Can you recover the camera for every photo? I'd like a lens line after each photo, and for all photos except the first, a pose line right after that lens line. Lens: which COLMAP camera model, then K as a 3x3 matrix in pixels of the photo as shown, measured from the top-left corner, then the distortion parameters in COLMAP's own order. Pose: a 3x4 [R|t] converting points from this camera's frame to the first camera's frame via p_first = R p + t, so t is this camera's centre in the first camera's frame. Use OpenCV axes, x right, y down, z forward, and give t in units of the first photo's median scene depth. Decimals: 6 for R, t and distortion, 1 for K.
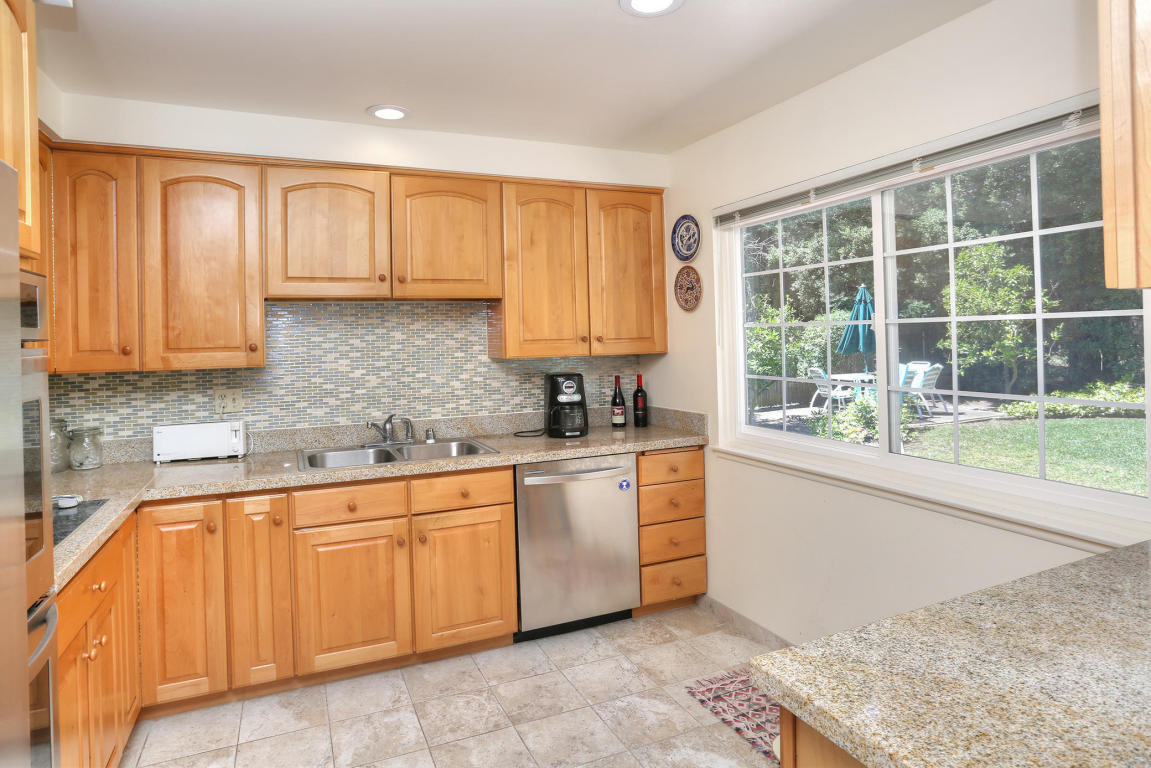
lens RADIAL K [[660.2, 0, 578.0], [0, 660.2, 306.5], [0, 0, 1]] dist [-0.057925, 0.021519]
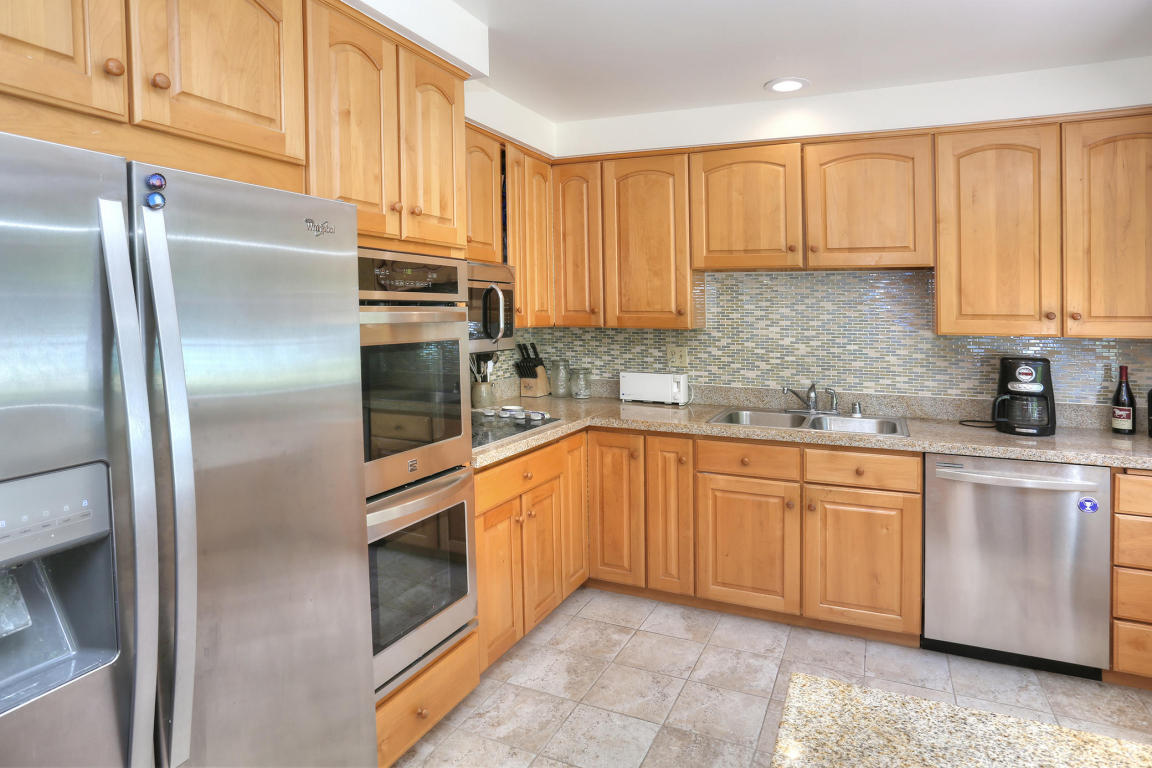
lens RADIAL K [[660.8, 0, 587.8], [0, 660.8, 309.9], [0, 0, 1]] dist [-0.057925, 0.021519]
pose [[0.671980, 0.029627, -0.739976, 0.224864], [0.007272, 0.998887, 0.046597, 0.002021], [0.740533, -0.036694, 0.671017, 0.068150]]
